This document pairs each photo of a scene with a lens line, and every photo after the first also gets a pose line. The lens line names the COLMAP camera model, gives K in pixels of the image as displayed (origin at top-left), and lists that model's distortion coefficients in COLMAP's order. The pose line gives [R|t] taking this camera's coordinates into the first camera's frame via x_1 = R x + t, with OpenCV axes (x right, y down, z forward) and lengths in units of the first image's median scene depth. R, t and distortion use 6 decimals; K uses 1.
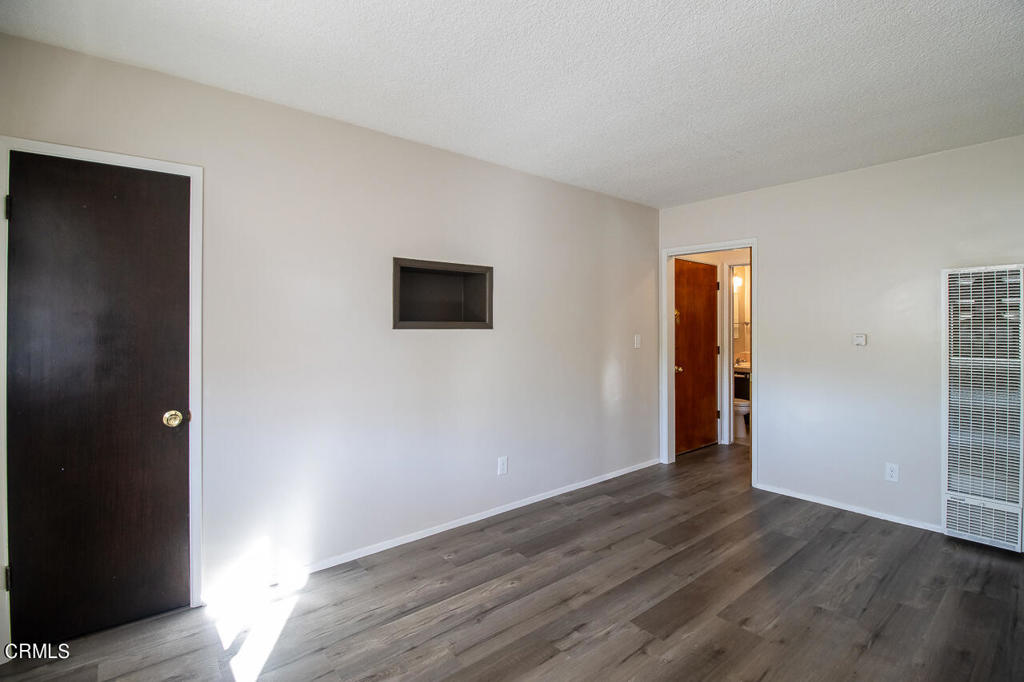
lens RADIAL K [[490.2, 0, 510.1], [0, 490.2, 324.4], [0, 0, 1]] dist [0.000112, -0.014727]
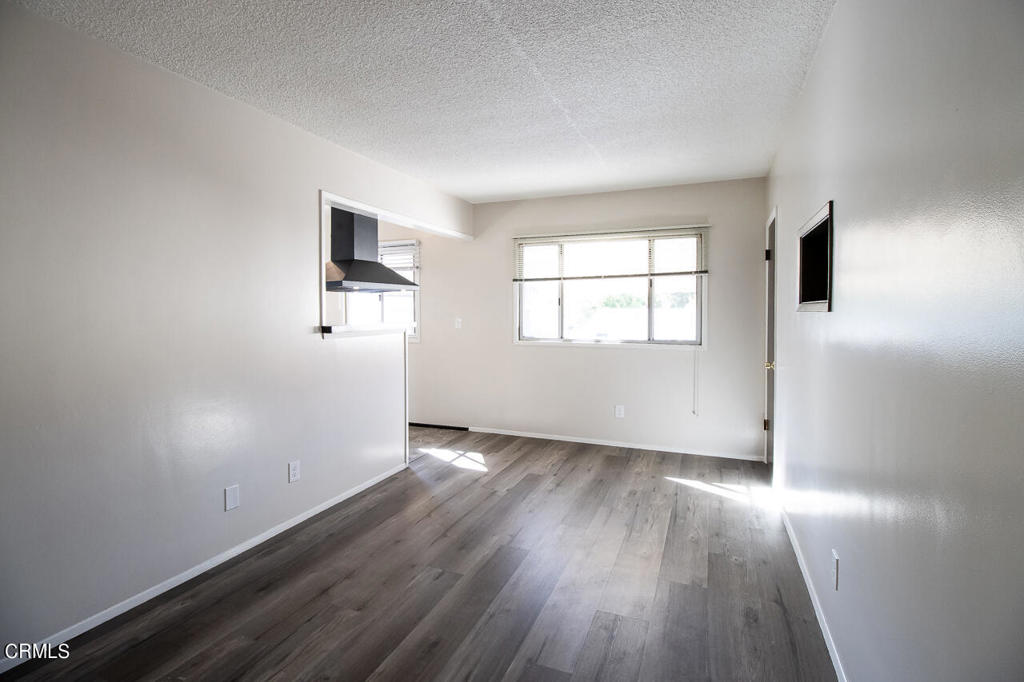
lens RADIAL K [[484.0, 0, 522.9], [0, 484.0, 308.8], [0, 0, 1]] dist [0.022457, -0.011978]
pose [[-0.875761, -0.000650, -0.482745, 0.742779], [0.006277, 0.999899, -0.012733, 0.017580], [0.482704, -0.014181, -0.875669, 1.807909]]
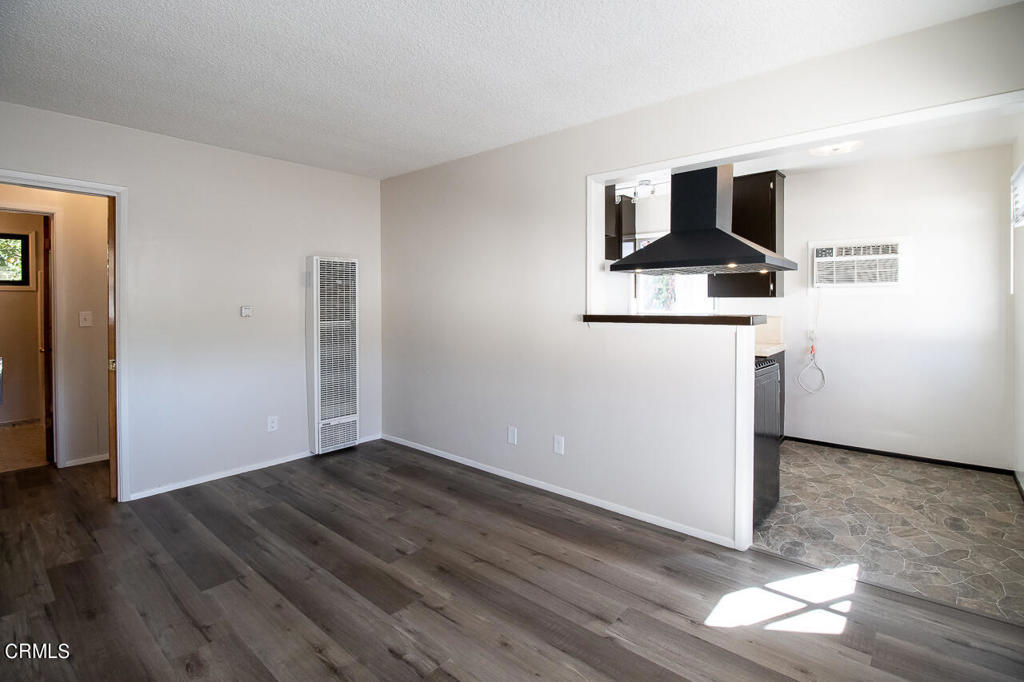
lens RADIAL K [[484.0, 0, 522.9], [0, 484.0, 308.8], [0, 0, 1]] dist [0.022457, -0.011978]
pose [[-0.174306, -0.018446, 0.984519, -0.616621], [-0.002219, 0.999829, 0.018340, 0.005987], [-0.984689, 0.001012, -0.174317, 0.800923]]
